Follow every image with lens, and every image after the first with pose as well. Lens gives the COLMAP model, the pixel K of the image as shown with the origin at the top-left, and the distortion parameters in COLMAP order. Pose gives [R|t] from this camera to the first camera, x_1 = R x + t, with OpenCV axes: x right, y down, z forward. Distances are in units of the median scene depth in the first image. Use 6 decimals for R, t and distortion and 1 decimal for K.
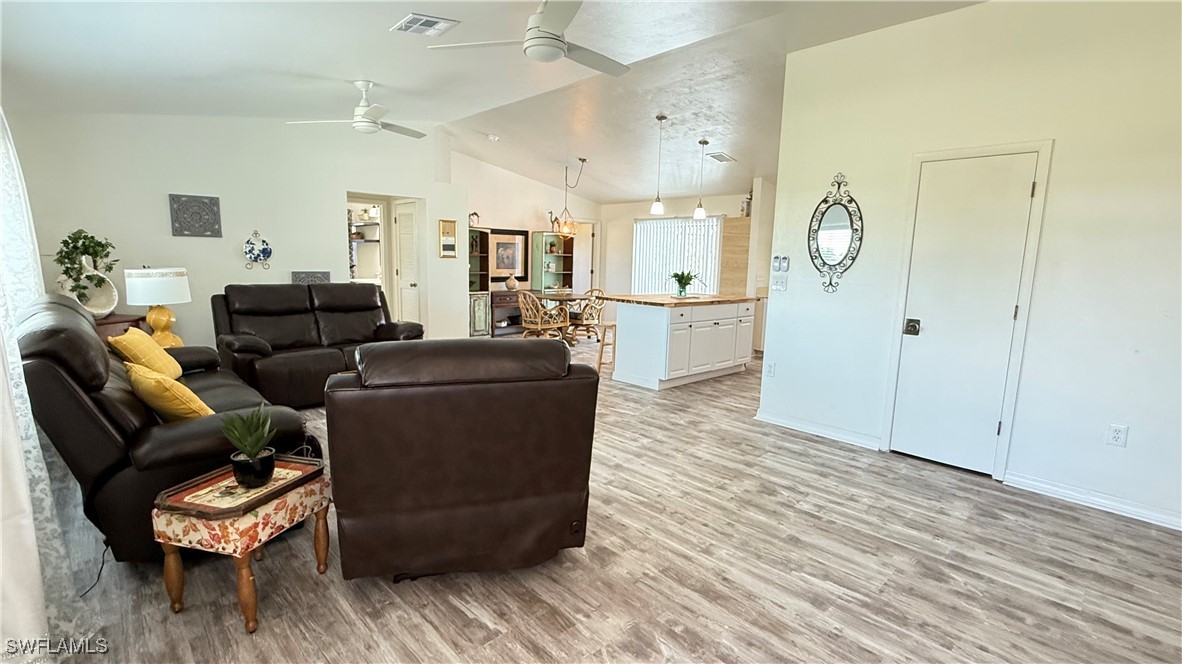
lens RADIAL K [[532.5, 0, 591.0], [0, 532.5, 332.0], [0, 0, 1]] dist [0.000904, -0.000265]
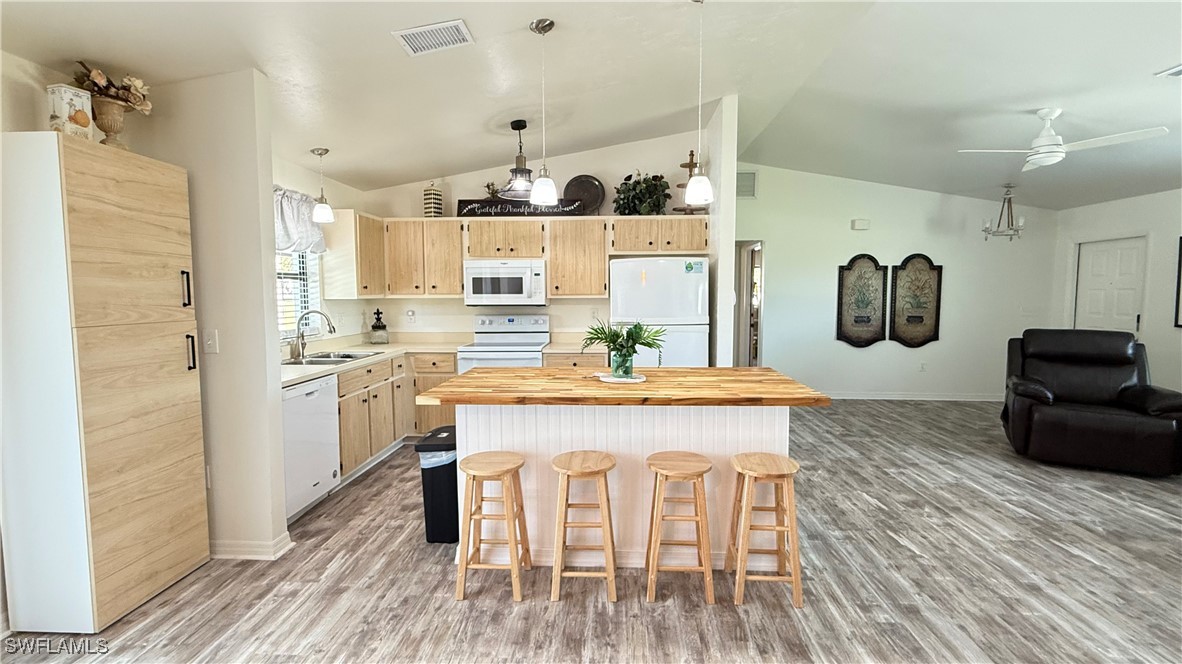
lens RADIAL K [[532.5, 0, 591.0], [0, 532.5, 332.0], [0, 0, 1]] dist [0.000904, -0.000265]
pose [[-0.687770, -0.082059, 0.721276, -0.221886], [0.082704, 0.978264, 0.190158, -0.304756], [-0.721202, 0.190437, -0.666034, 2.043496]]
